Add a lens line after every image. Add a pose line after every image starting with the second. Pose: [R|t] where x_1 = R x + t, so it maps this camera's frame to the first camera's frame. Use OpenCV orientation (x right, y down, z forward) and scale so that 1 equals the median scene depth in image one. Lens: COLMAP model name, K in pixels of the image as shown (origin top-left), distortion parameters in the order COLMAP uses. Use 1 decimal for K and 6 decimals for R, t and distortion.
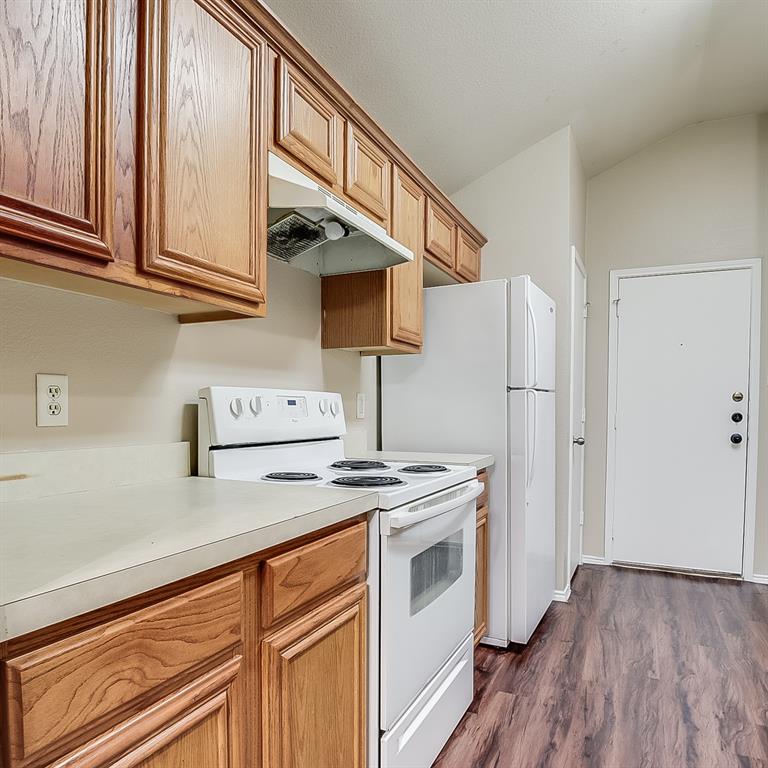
lens RADIAL K [[558.1, 0, 384.0], [0, 558.1, 421.7], [0, 0, 1]] dist [-0.033726, 0.000011]
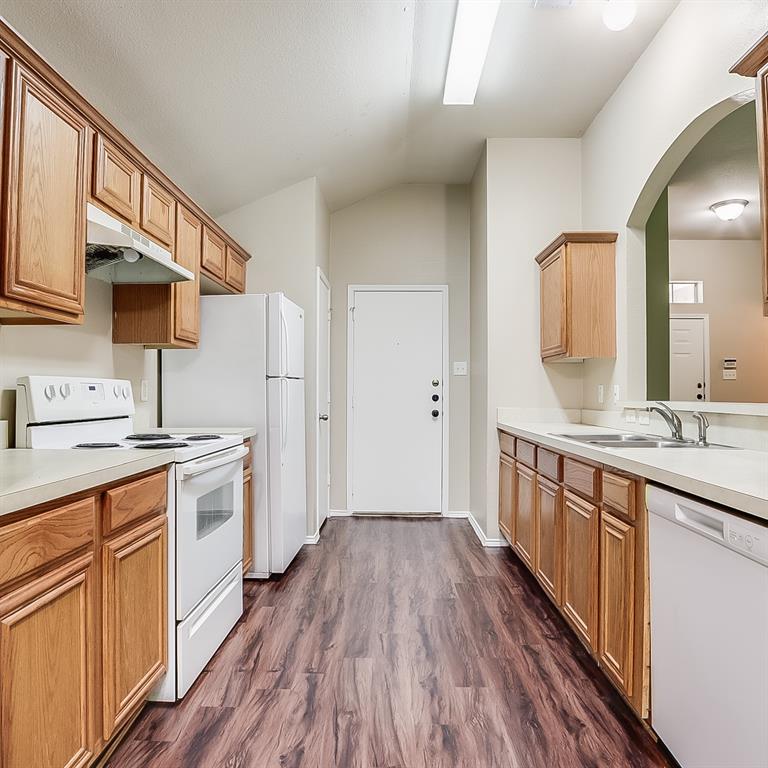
lens RADIAL K [[531.0, 0, 384.0], [0, 531.0, 384.0], [0, 0, 1]] dist [-0.035343, 0.000104]
pose [[0.910245, 0.002471, 0.414063, -0.055594], [0.013533, 0.999270, -0.035712, 0.006618], [-0.413849, 0.038110, 0.909547, -0.318411]]
